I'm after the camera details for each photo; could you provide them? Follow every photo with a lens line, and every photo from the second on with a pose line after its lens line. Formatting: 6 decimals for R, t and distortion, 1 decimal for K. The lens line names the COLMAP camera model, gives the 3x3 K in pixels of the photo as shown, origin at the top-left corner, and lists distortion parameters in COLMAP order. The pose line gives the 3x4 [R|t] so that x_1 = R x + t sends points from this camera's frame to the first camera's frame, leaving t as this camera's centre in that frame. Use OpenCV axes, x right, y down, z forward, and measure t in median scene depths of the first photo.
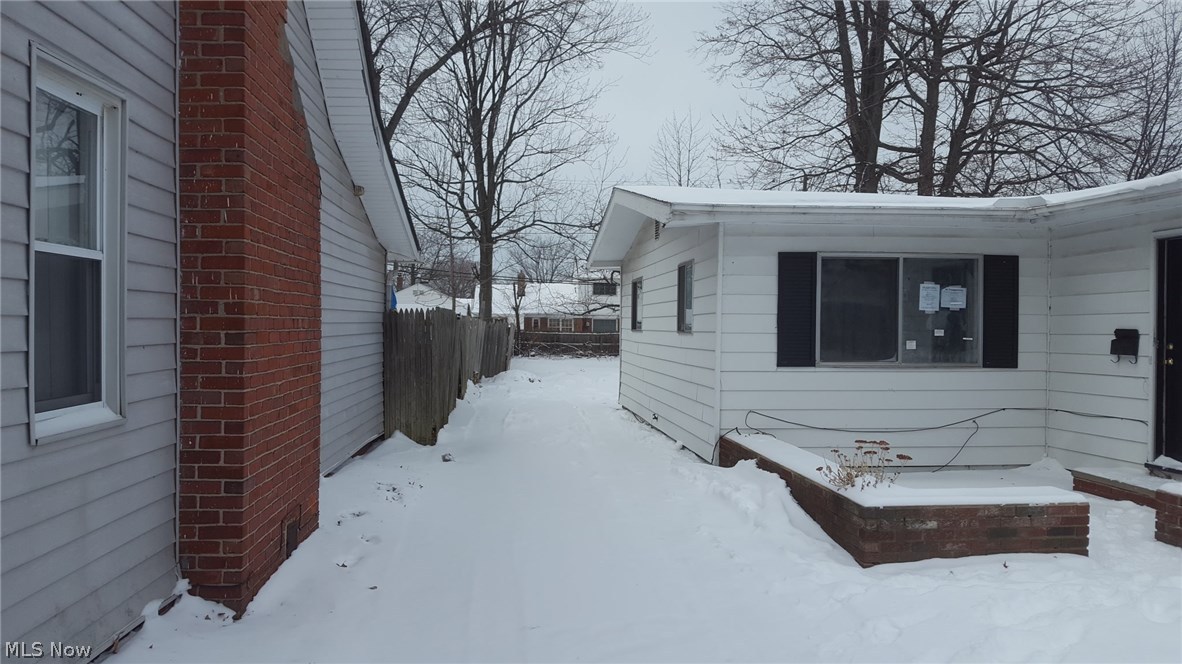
lens RADIAL K [[874.2, 0, 602.0], [0, 874.2, 328.2], [0, 0, 1]] dist [0.147115, -0.290825]
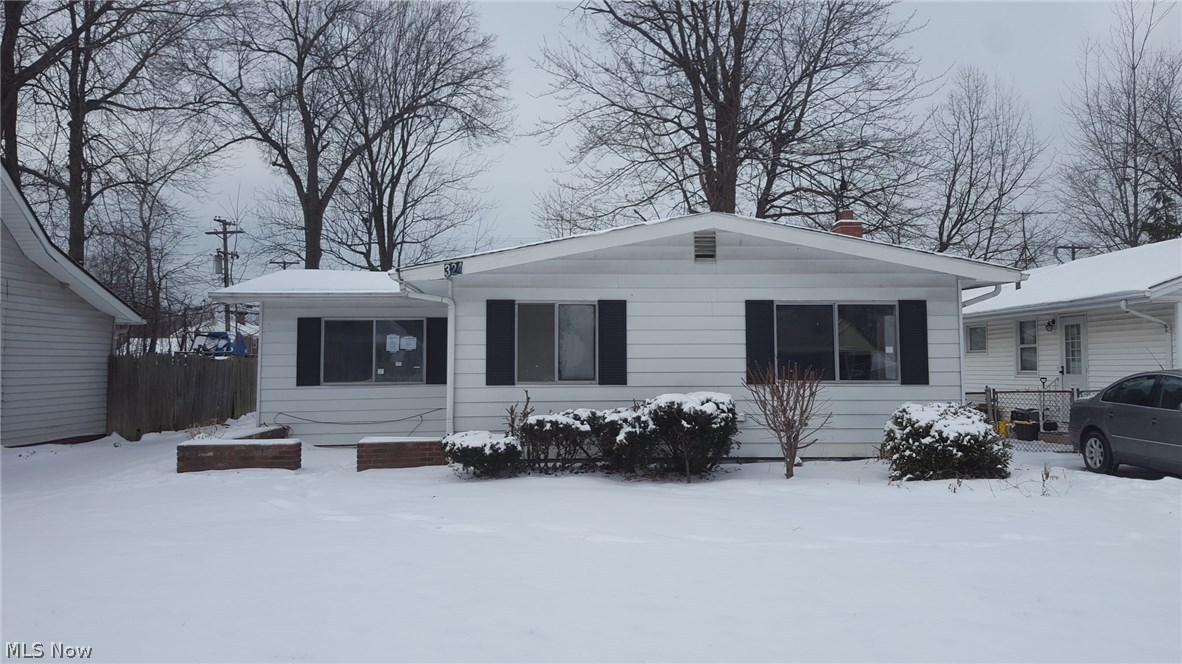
lens RADIAL K [[874.2, 0, 602.0], [0, 874.2, 328.2], [0, 0, 1]] dist [0.147115, -0.290825]
pose [[0.998905, -0.018007, -0.043171, 0.835017], [0.016099, 0.998895, -0.044154, 0.017388], [0.043919, 0.043410, 0.998092, -0.649466]]
